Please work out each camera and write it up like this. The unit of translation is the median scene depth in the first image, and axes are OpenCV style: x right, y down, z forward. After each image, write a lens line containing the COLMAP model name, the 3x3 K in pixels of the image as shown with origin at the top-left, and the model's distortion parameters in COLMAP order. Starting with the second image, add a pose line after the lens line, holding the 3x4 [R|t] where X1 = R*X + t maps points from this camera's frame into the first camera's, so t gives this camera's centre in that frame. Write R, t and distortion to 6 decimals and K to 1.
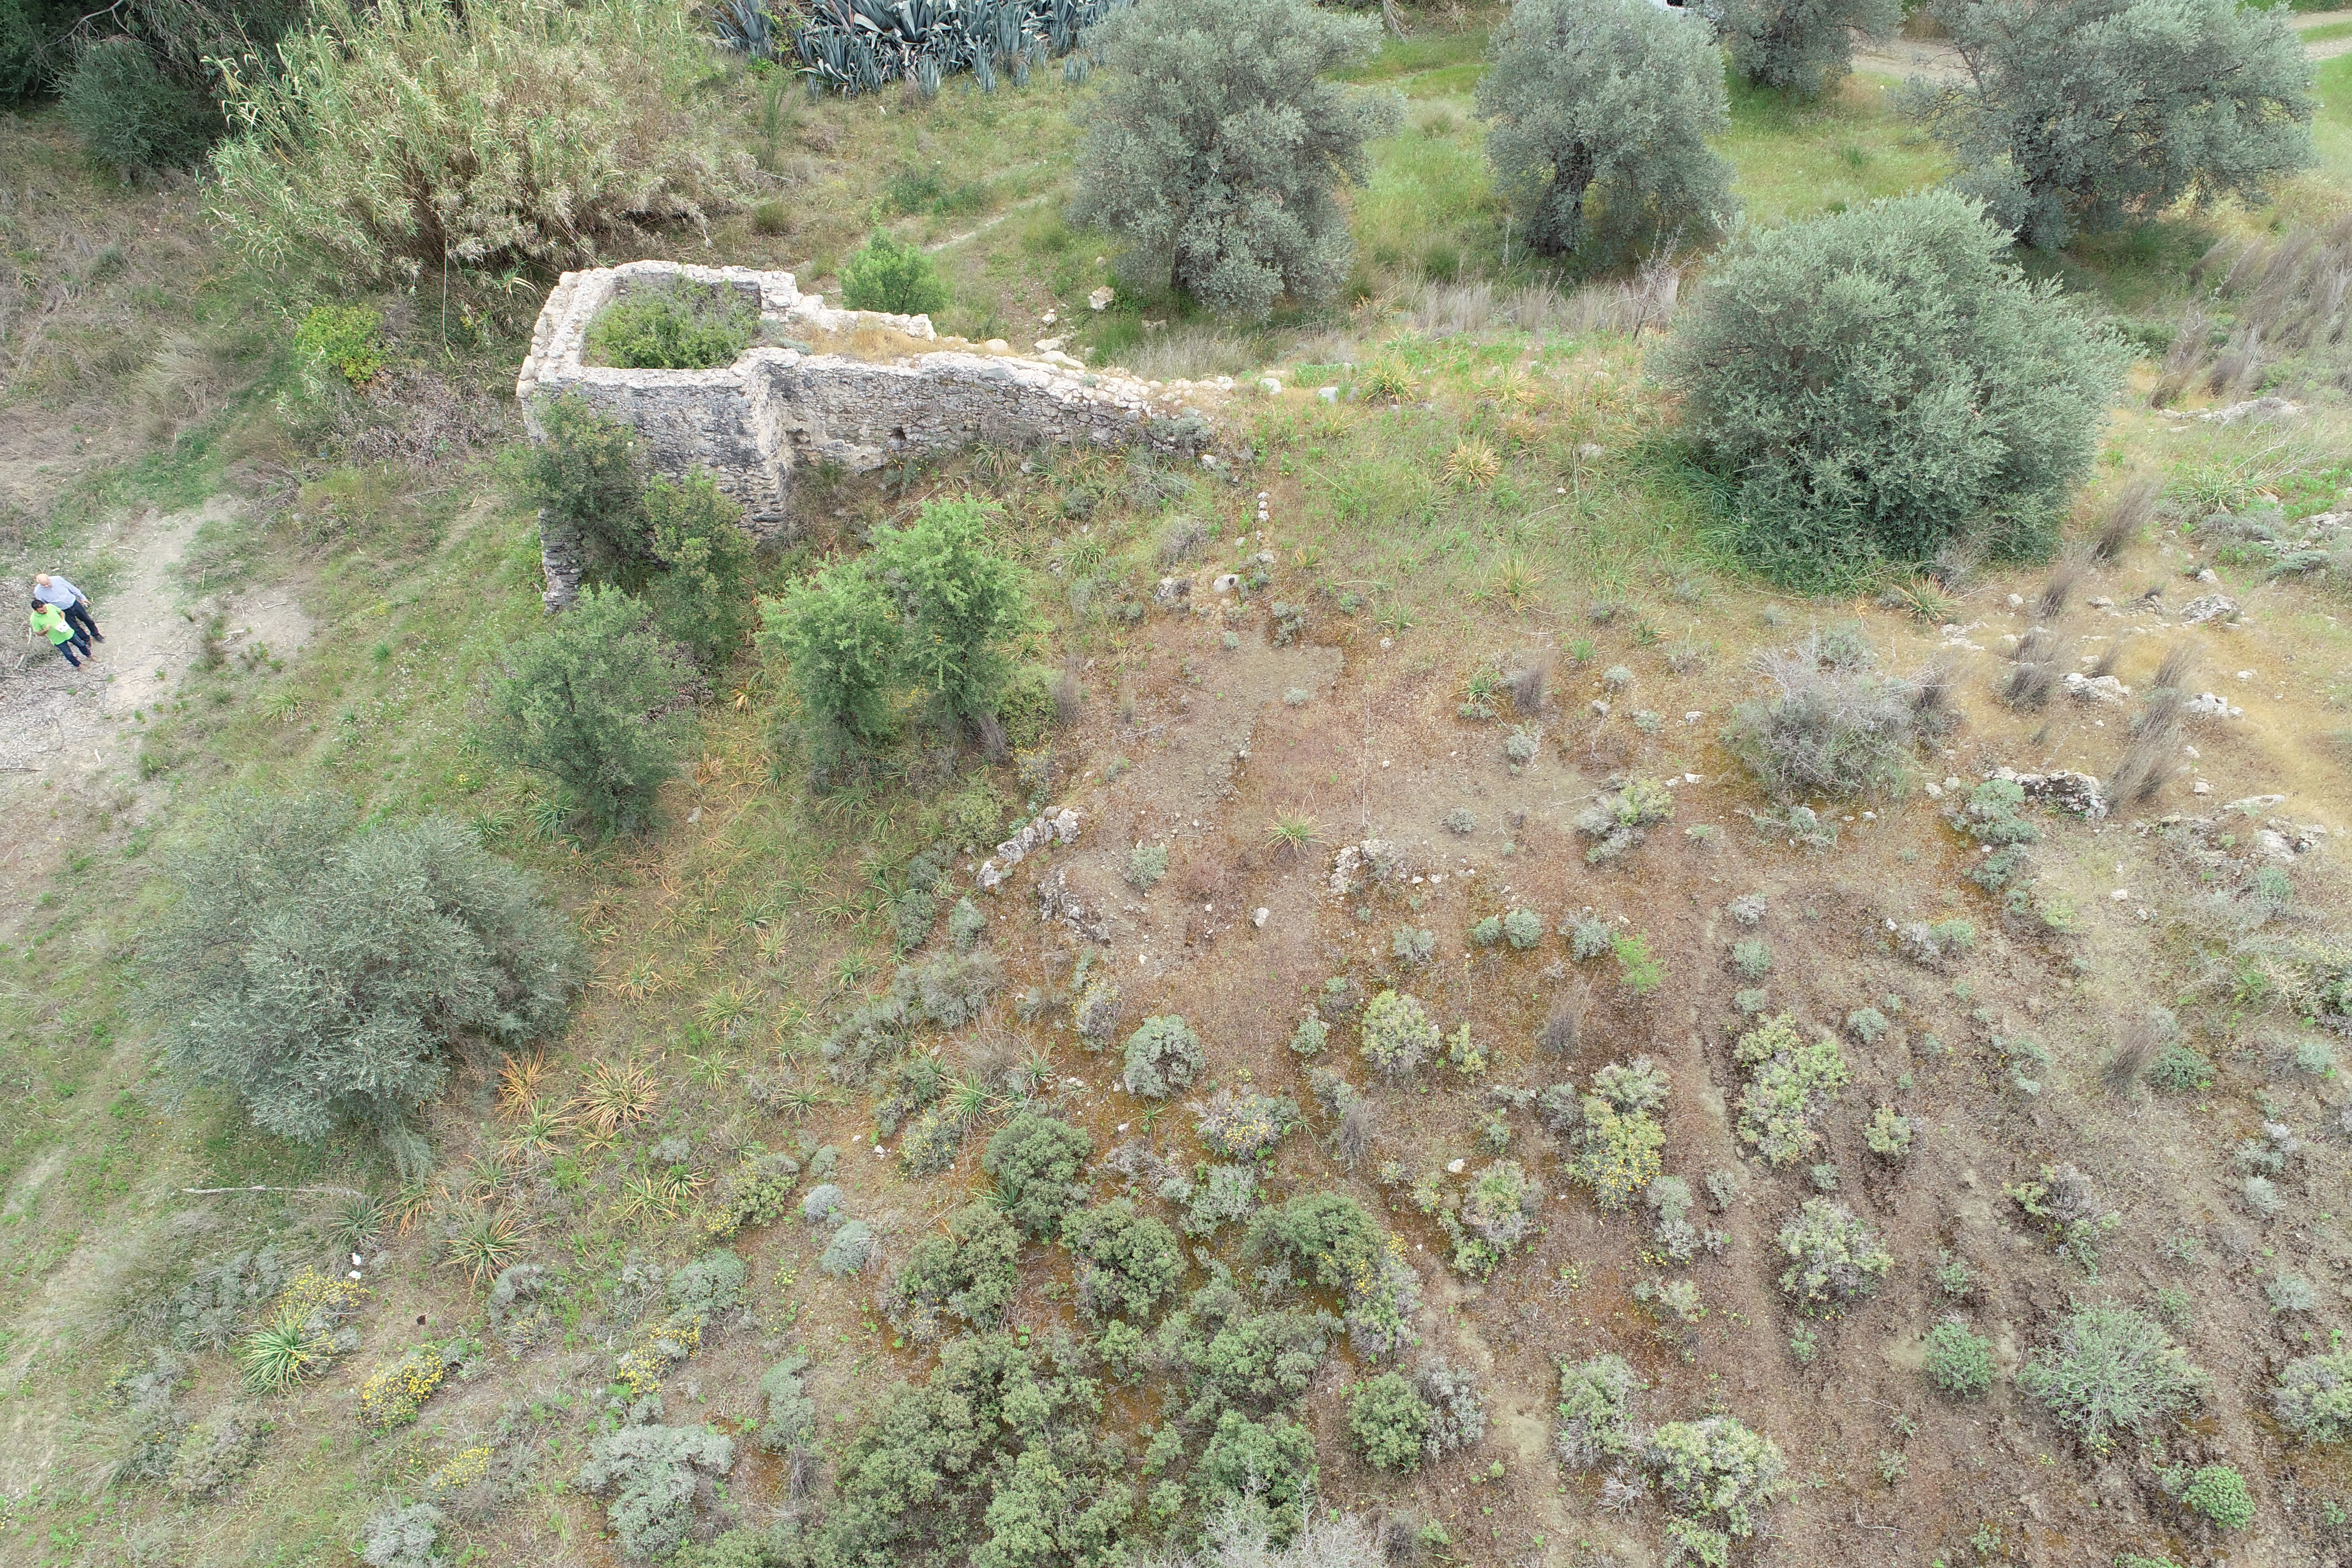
lens RADIAL K [[1567.6, 0, 1172.4], [0, 1567.6, 784.6], [0, 0, 1]] dist [-0.001763, -0.000248]
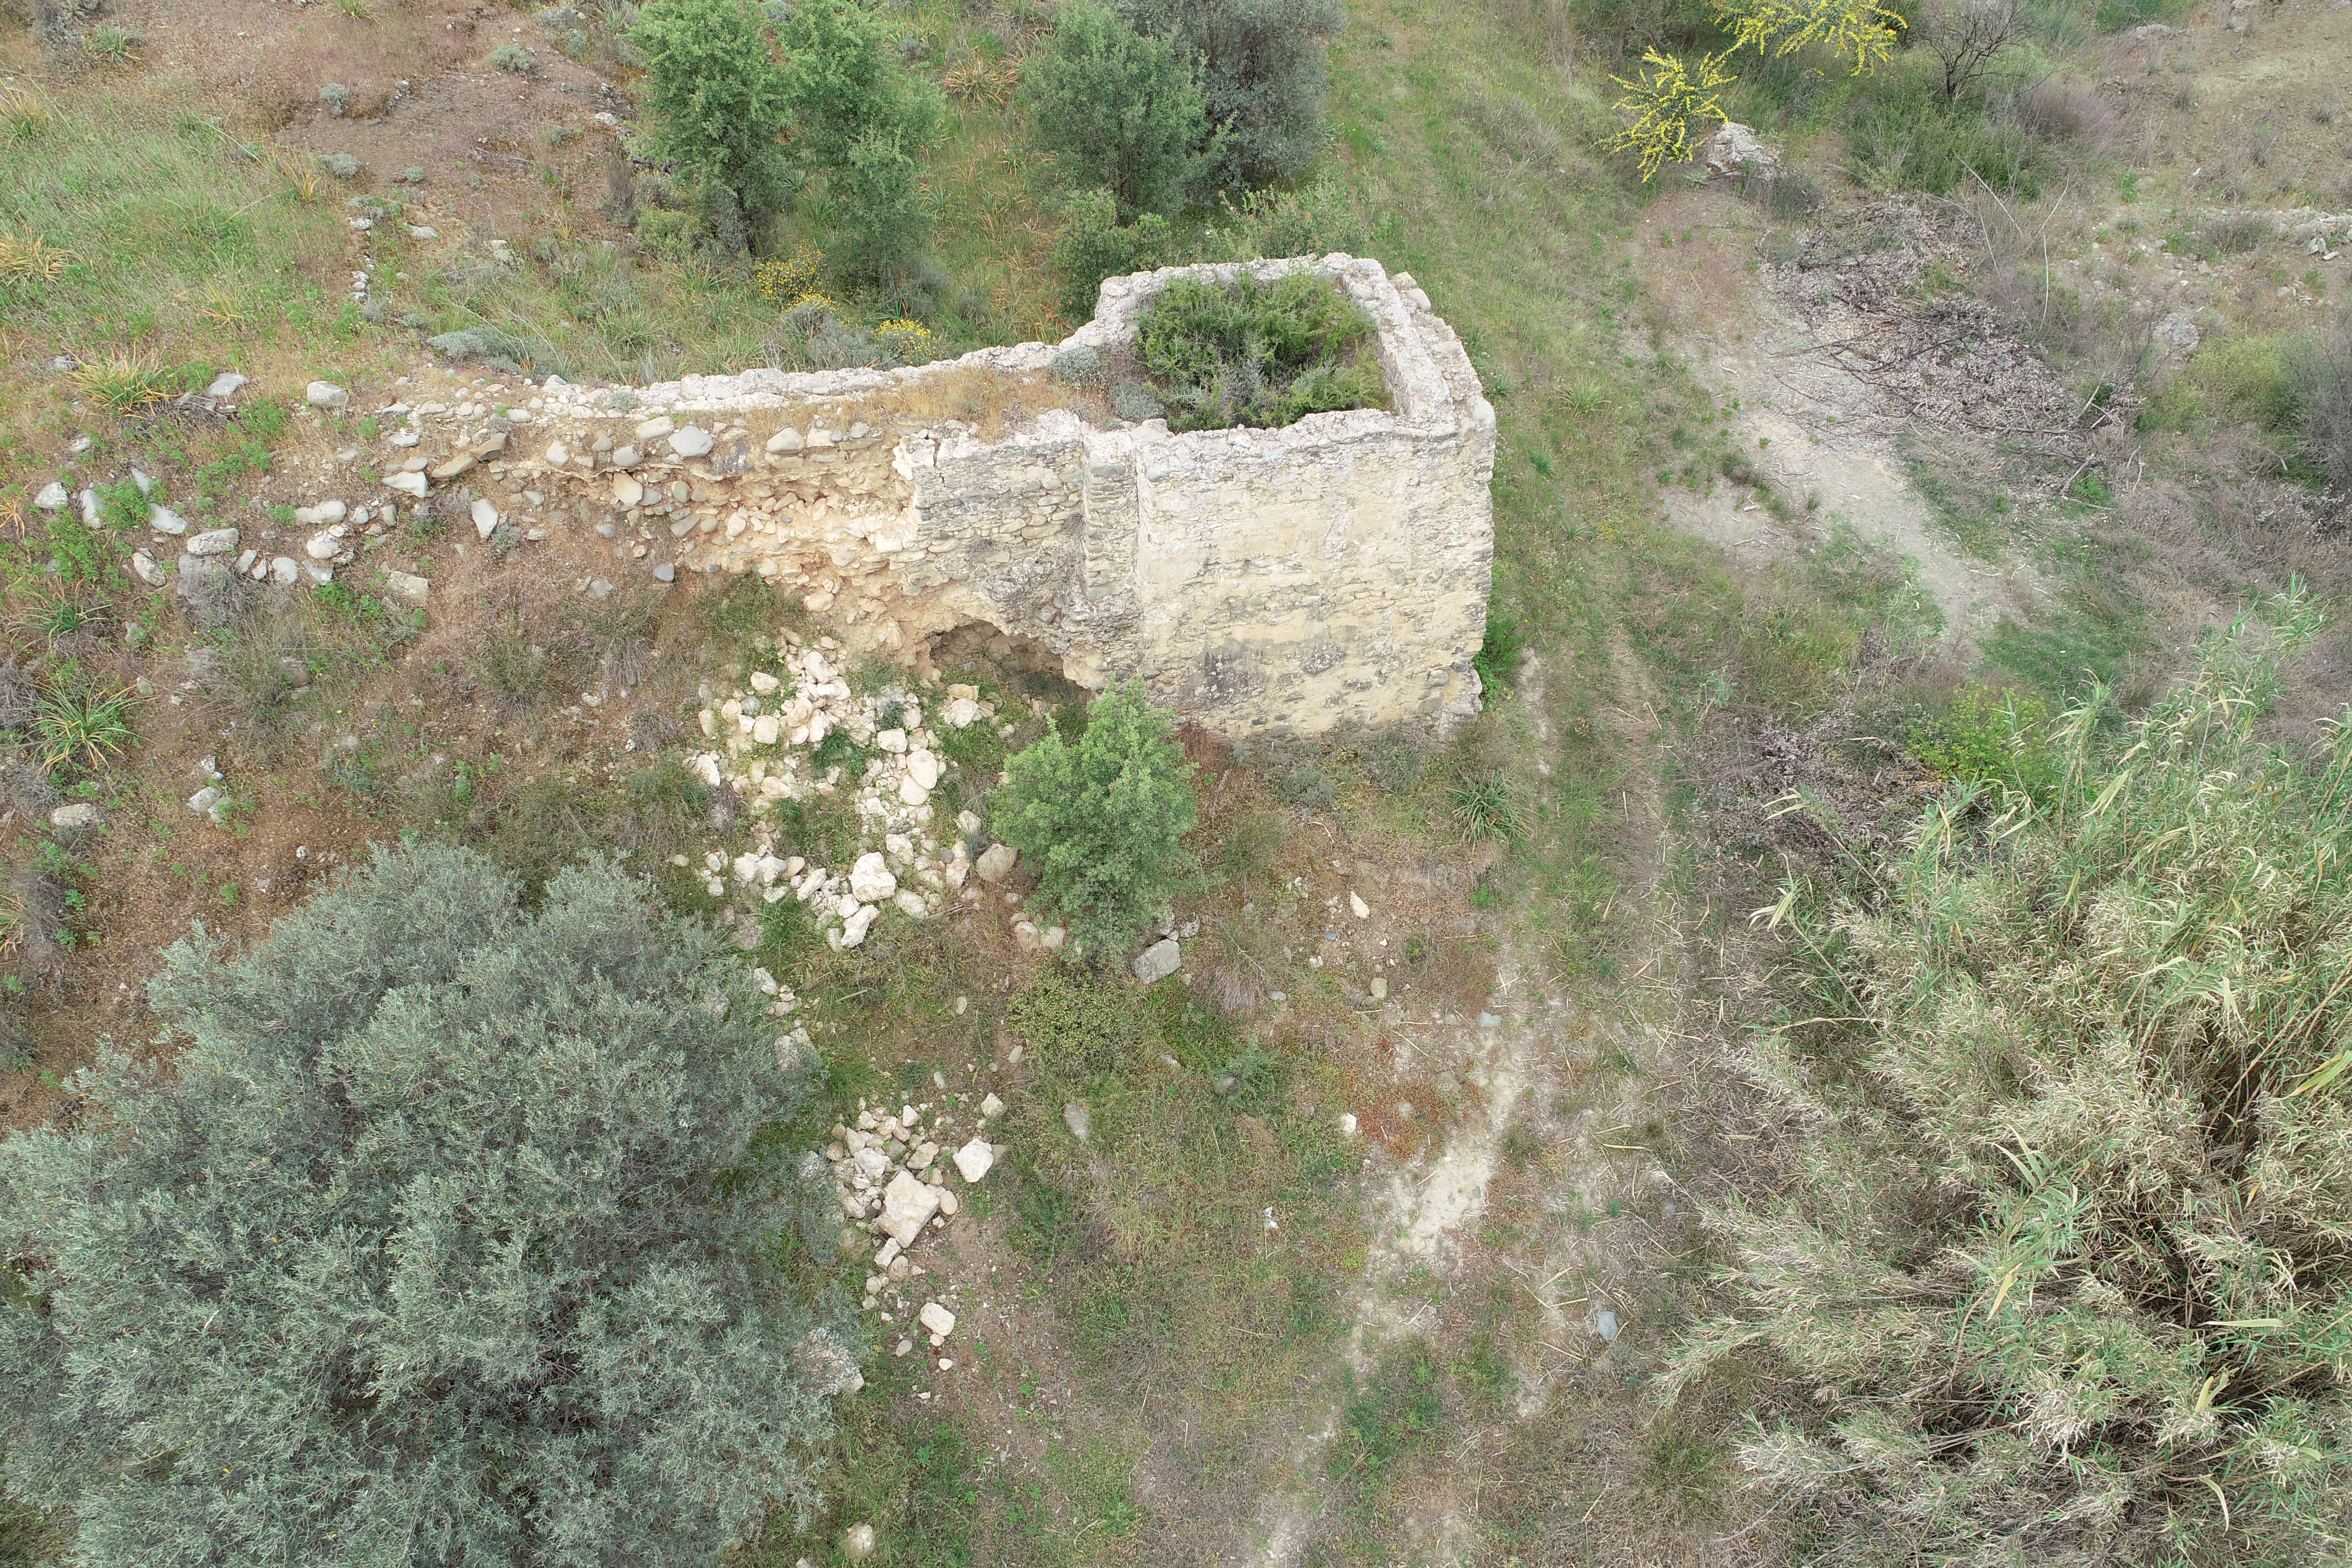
lens RADIAL K [[1567.6, 0, 1175.7], [0, 1567.6, 786.9], [0, 0, 1]] dist [-0.001763, -0.000248]
pose [[-0.958753, 0.187291, -0.213809, -0.100921], [-0.256600, -0.246745, 0.934491, -0.935089], [0.122265, 0.950810, 0.284626, 0.956394]]
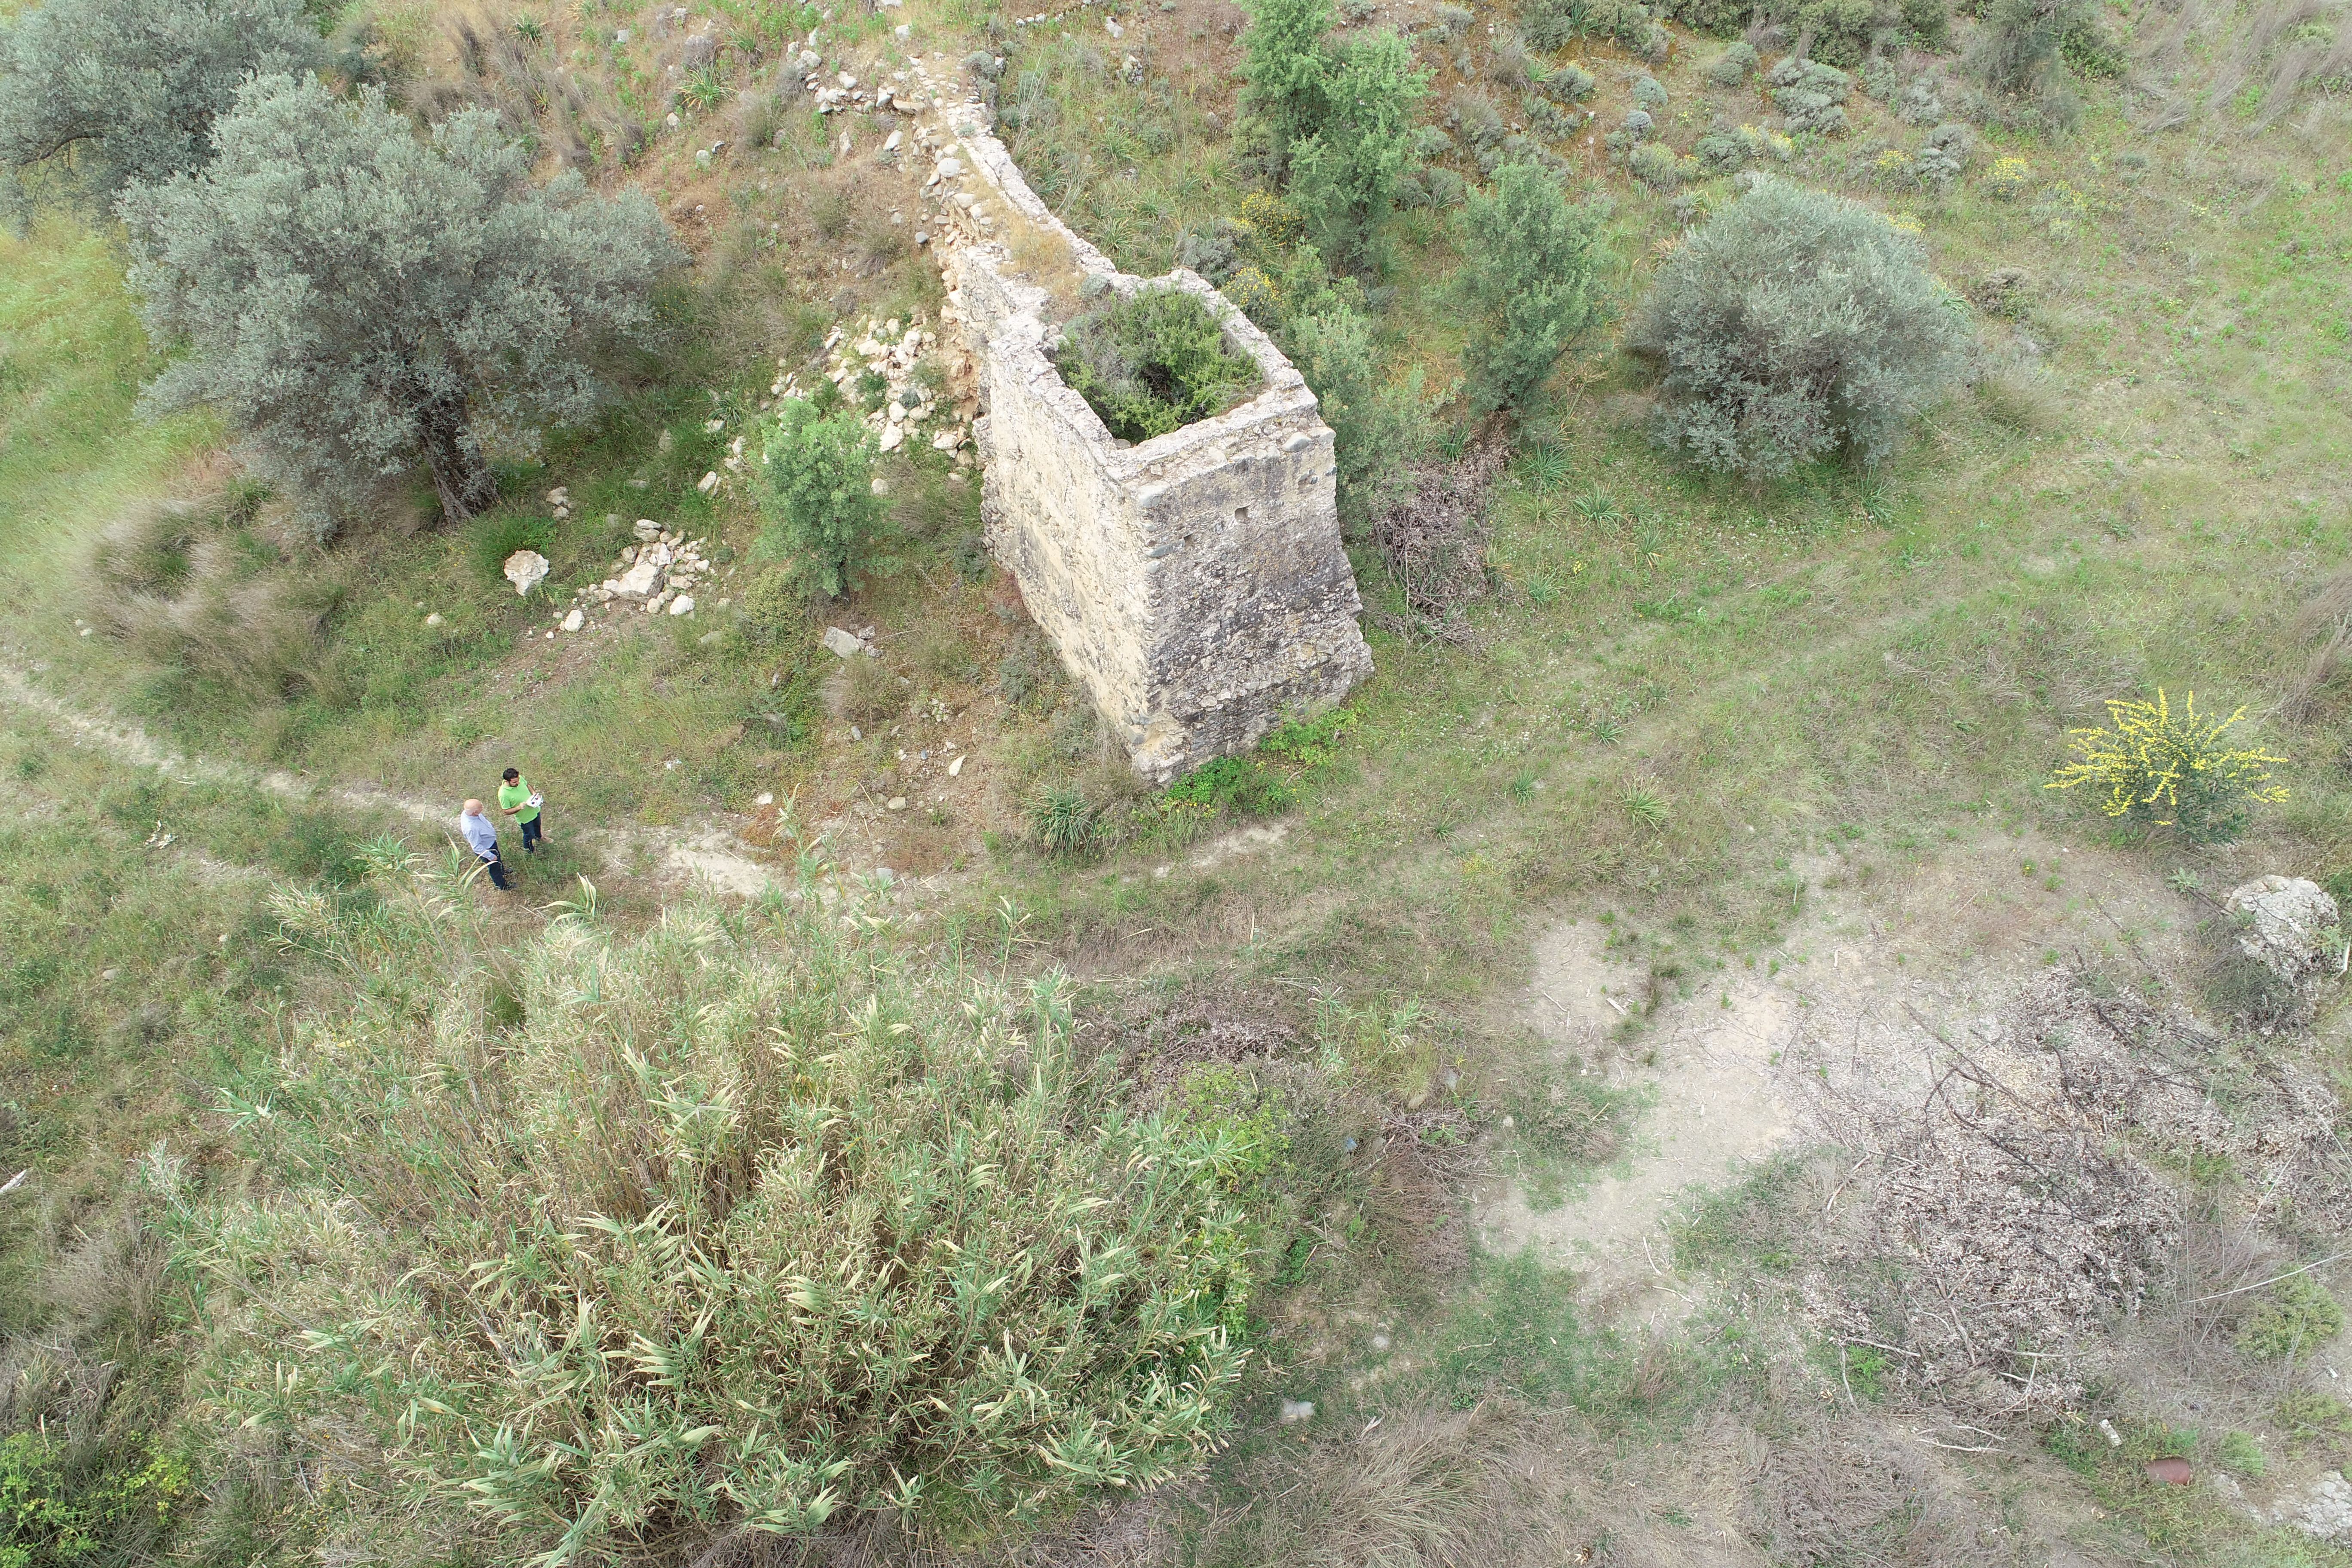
lens RADIAL K [[1567.6, 0, 1177.9], [0, 1567.6, 790.1], [0, 0, 1]] dist [-0.001763, -0.000248]
pose [[-0.562664, -0.665794, 0.490028, -0.860484], [0.646411, 0.015170, 0.762838, -0.889006], [-0.515327, 0.745982, 0.421841, 0.791766]]
